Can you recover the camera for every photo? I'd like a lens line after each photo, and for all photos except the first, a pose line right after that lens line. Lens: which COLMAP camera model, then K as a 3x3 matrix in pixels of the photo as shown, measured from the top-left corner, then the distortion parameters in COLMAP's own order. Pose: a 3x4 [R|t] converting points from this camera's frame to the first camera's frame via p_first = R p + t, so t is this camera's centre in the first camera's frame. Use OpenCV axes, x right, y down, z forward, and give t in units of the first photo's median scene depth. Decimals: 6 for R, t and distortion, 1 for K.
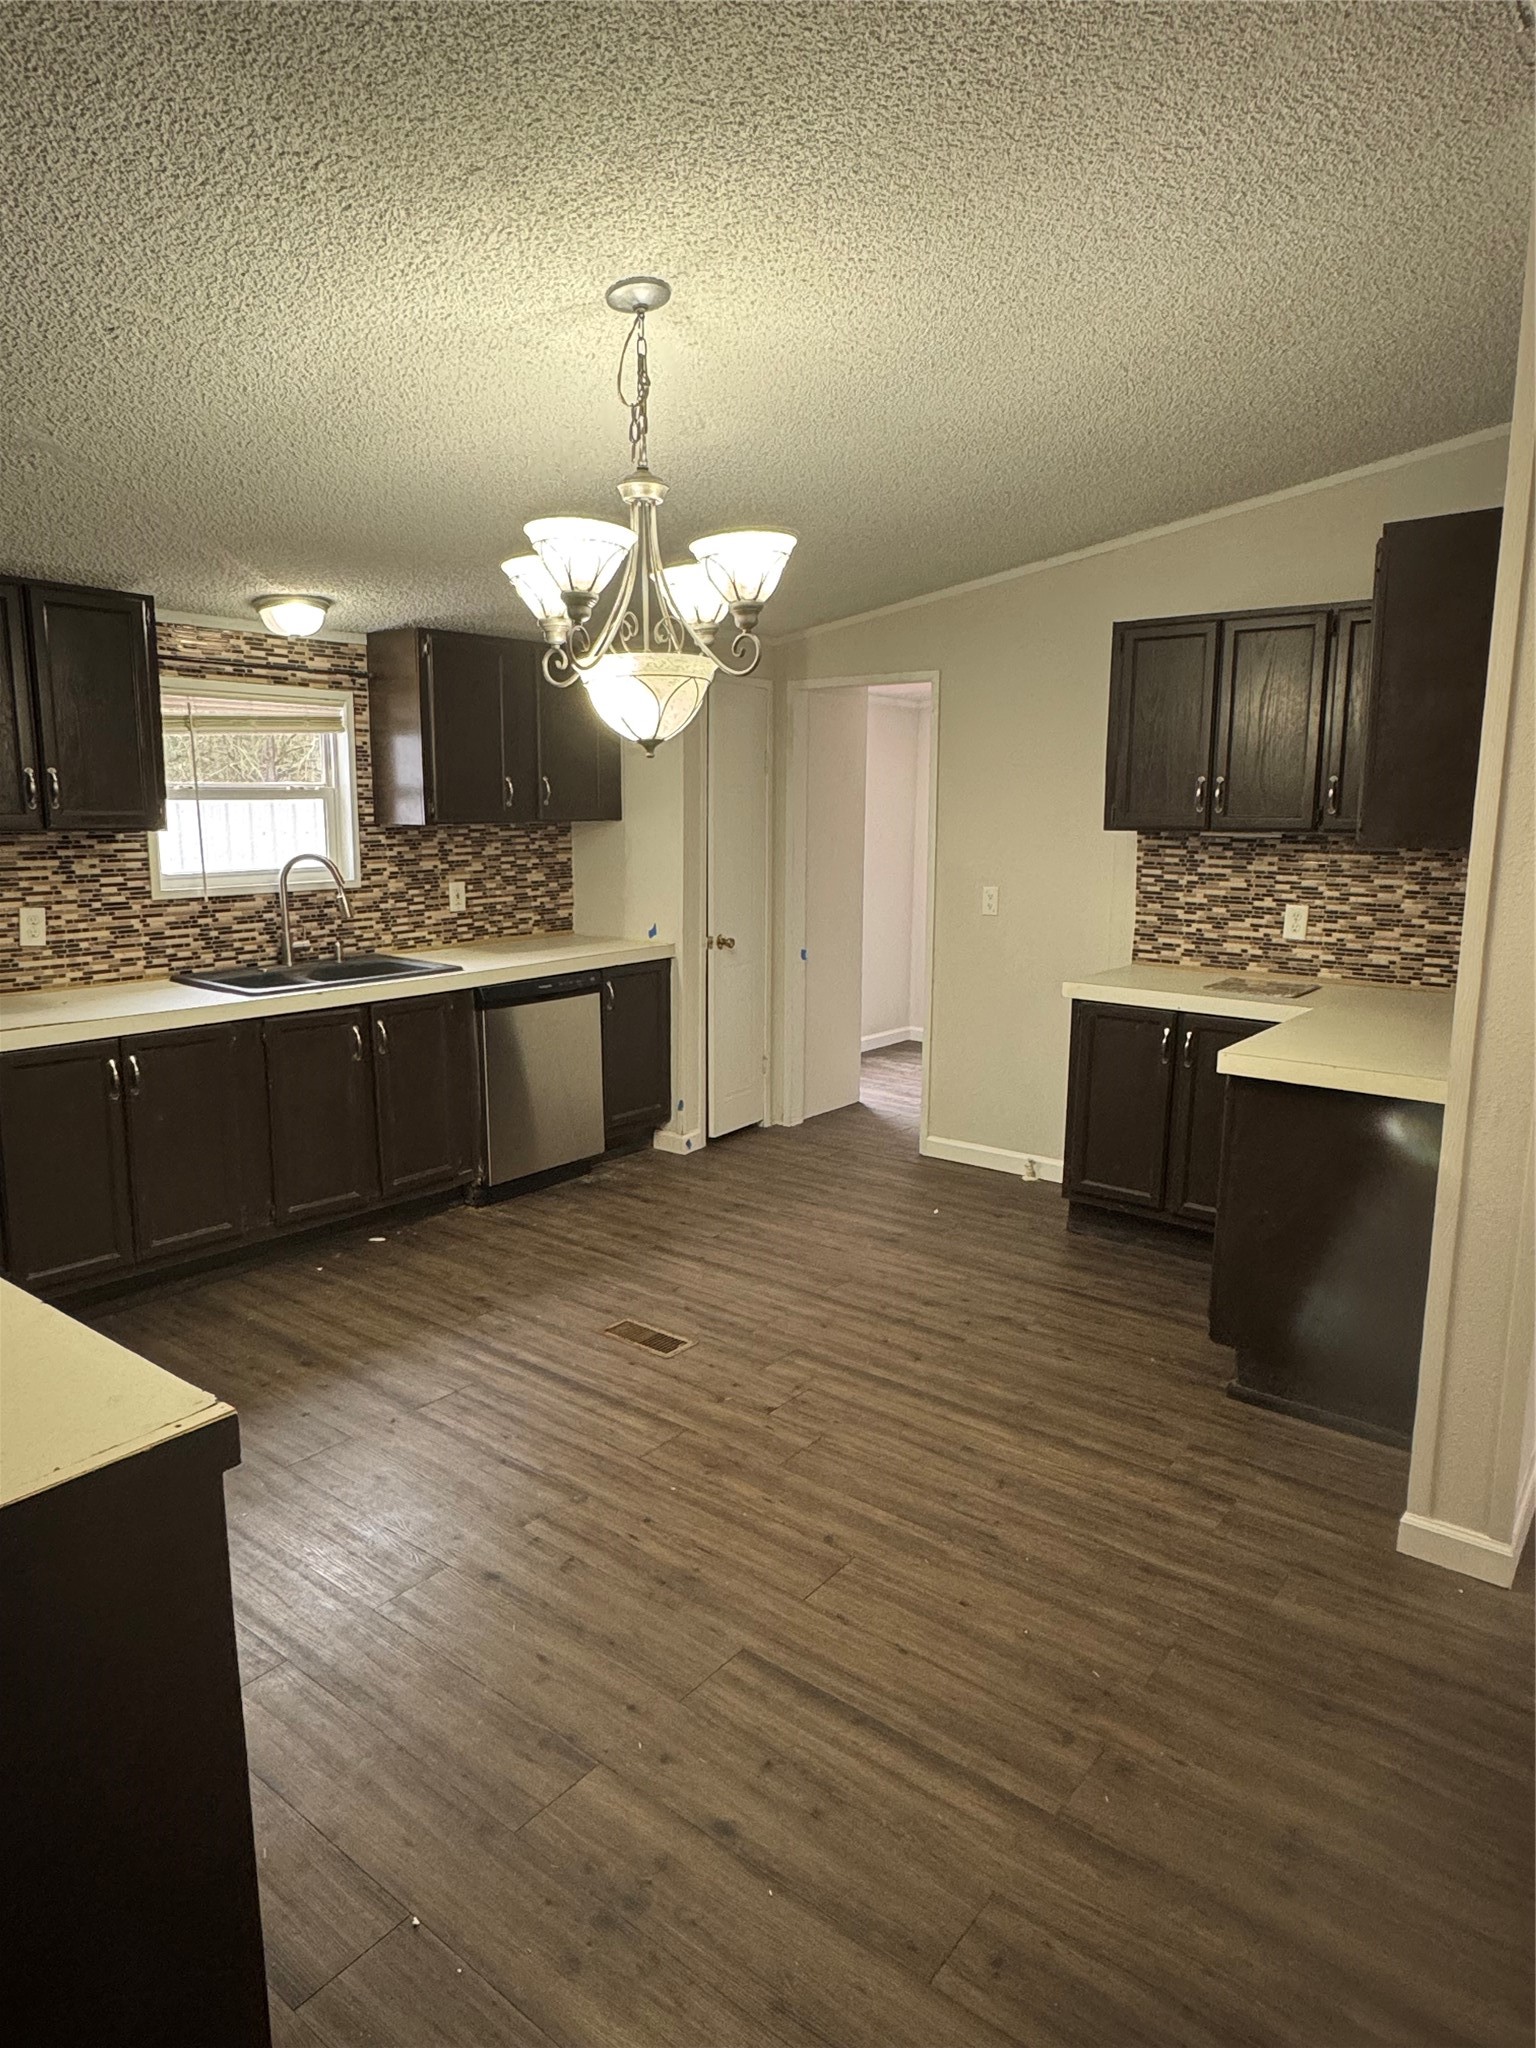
lens RADIAL K [[1244.8, 0, 766.8], [0, 1244.8, 1022.5], [0, 0, 1]] dist [-0.006060, 0.003310]
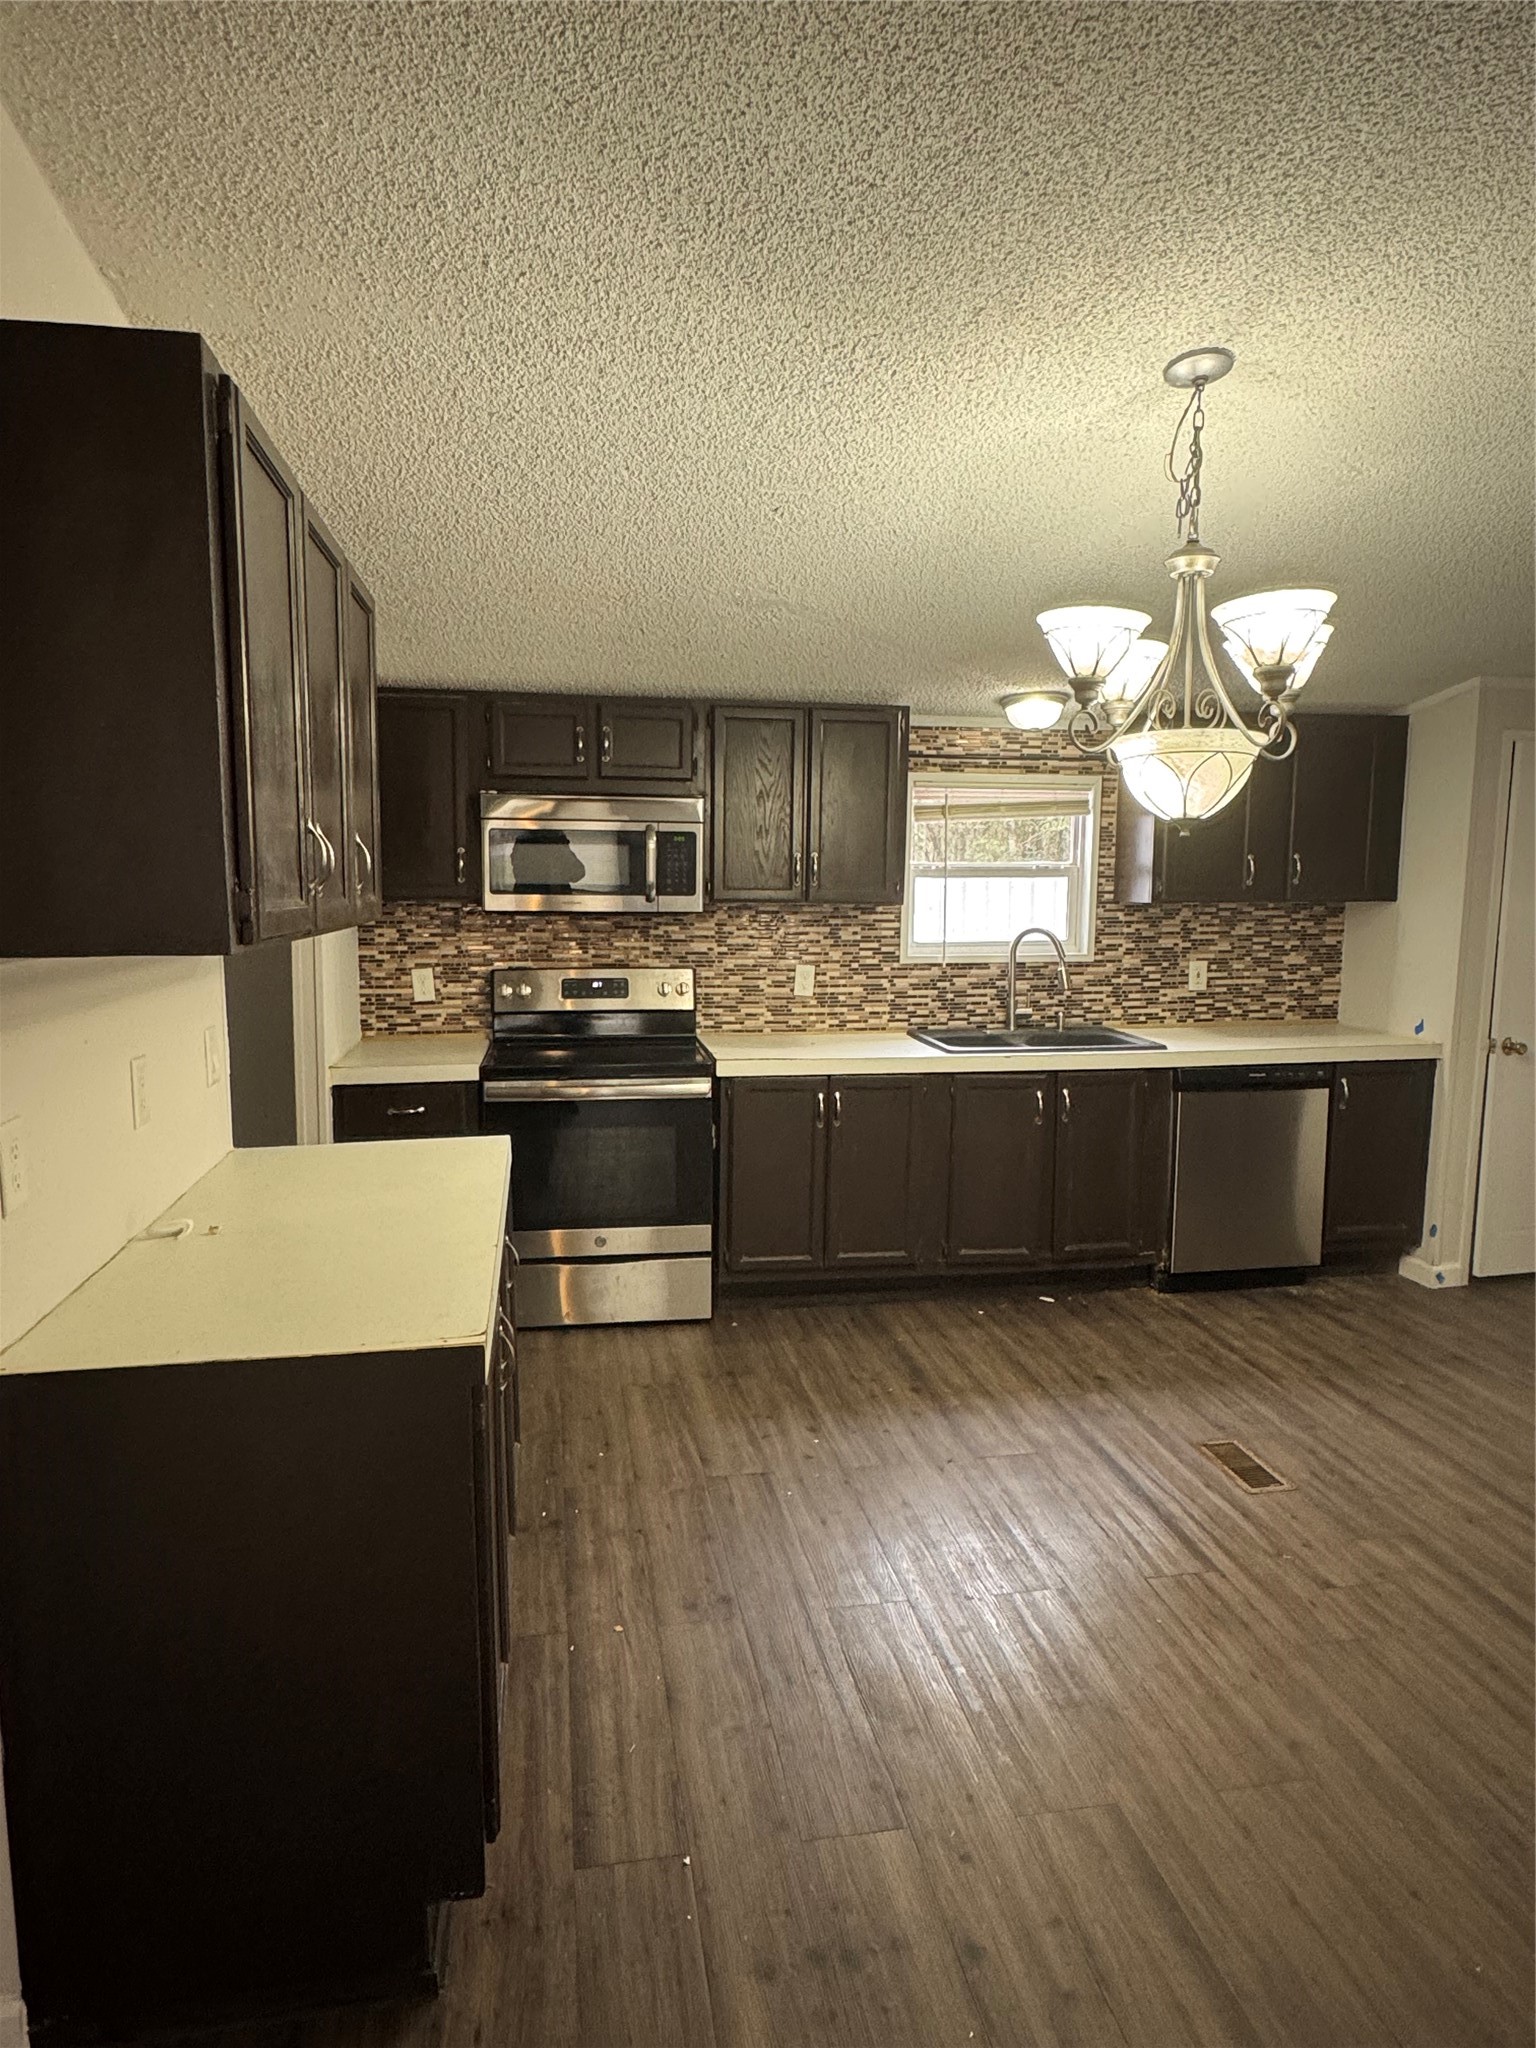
lens RADIAL K [[1244.8, 0, 763.6], [0, 1244.8, 1023.2], [0, 0, 1]] dist [-0.006060, 0.003310]
pose [[0.743950, 0.078479, -0.663611, 0.191029], [-0.117744, 0.992937, -0.014573, -0.011633], [0.657780, 0.088977, 0.747936, 0.053230]]
